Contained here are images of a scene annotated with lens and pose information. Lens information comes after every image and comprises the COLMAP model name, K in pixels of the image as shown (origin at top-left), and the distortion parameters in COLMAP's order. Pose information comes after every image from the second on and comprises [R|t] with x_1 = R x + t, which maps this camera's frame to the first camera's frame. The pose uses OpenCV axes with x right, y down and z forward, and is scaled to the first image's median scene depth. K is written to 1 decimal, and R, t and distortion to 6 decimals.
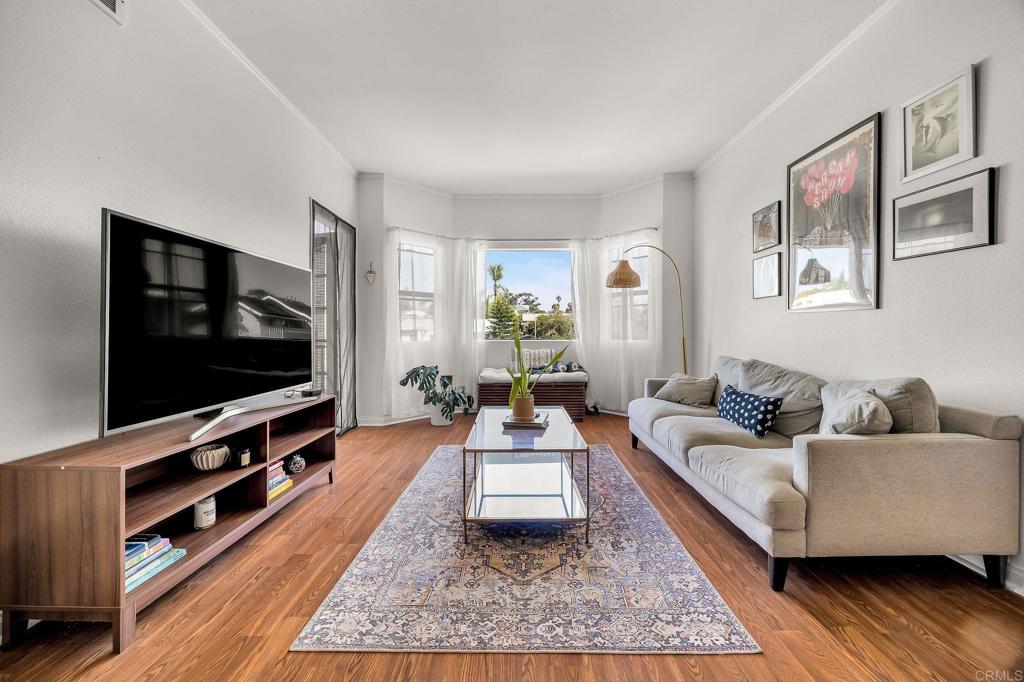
lens RADIAL K [[400.4, 0, 525.0], [0, 400.4, 332.3], [0, 0, 1]] dist [-0.001526, -0.000142]
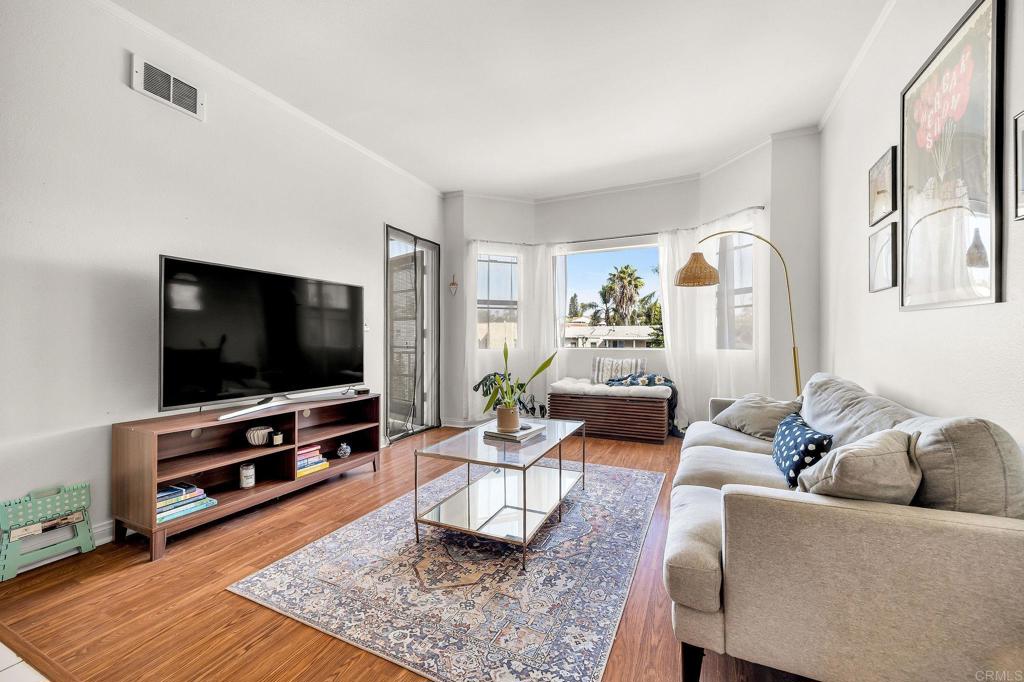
lens RADIAL K [[416.7, 0, 512.0], [0, 416.7, 341.0], [0, 0, 1]] dist [0.003825, 0.000177]
pose [[0.902195, 0.002590, -0.431321, 0.460042], [-0.001122, 0.999993, 0.003659, -0.002411], [0.431327, -0.002817, 0.902191, 0.106579]]
